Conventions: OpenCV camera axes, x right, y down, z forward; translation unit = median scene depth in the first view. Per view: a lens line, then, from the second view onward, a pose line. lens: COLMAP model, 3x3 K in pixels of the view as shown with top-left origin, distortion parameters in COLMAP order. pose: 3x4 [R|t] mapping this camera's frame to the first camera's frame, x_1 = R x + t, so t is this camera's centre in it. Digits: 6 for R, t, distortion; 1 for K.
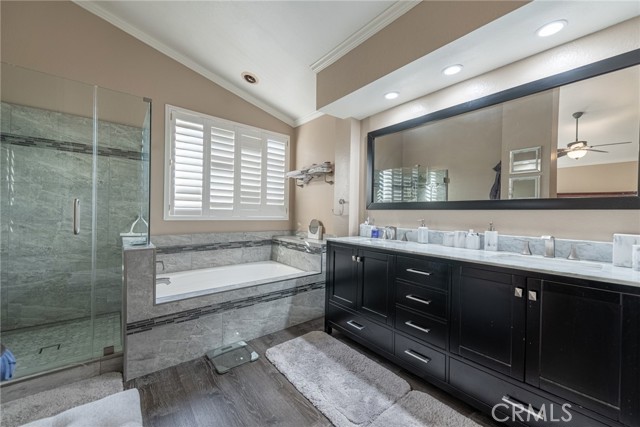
lens RADIAL K [[247.3, 0, 318.9], [0, 247.3, 213.2], [0, 0, 1]] dist [0.009245, -0.001728]
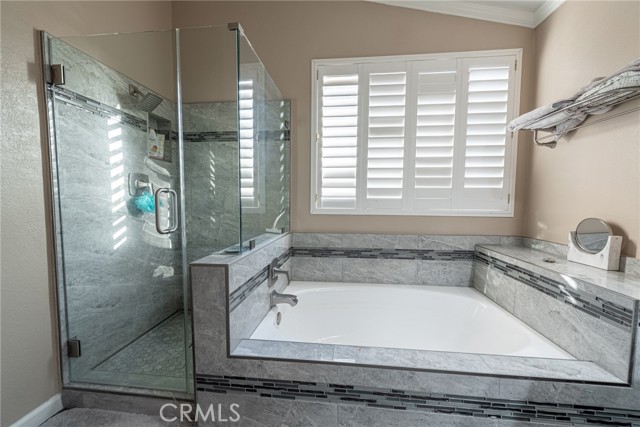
lens RADIAL K [[247.3, 0, 318.8], [0, 247.3, 216.4], [0, 0, 1]] dist [0.009245, -0.001728]
pose [[0.699260, 0.030747, -0.714206, -0.044056], [0.008556, 0.998643, 0.051369, -0.003393], [0.714816, -0.042031, 0.698048, 0.424222]]
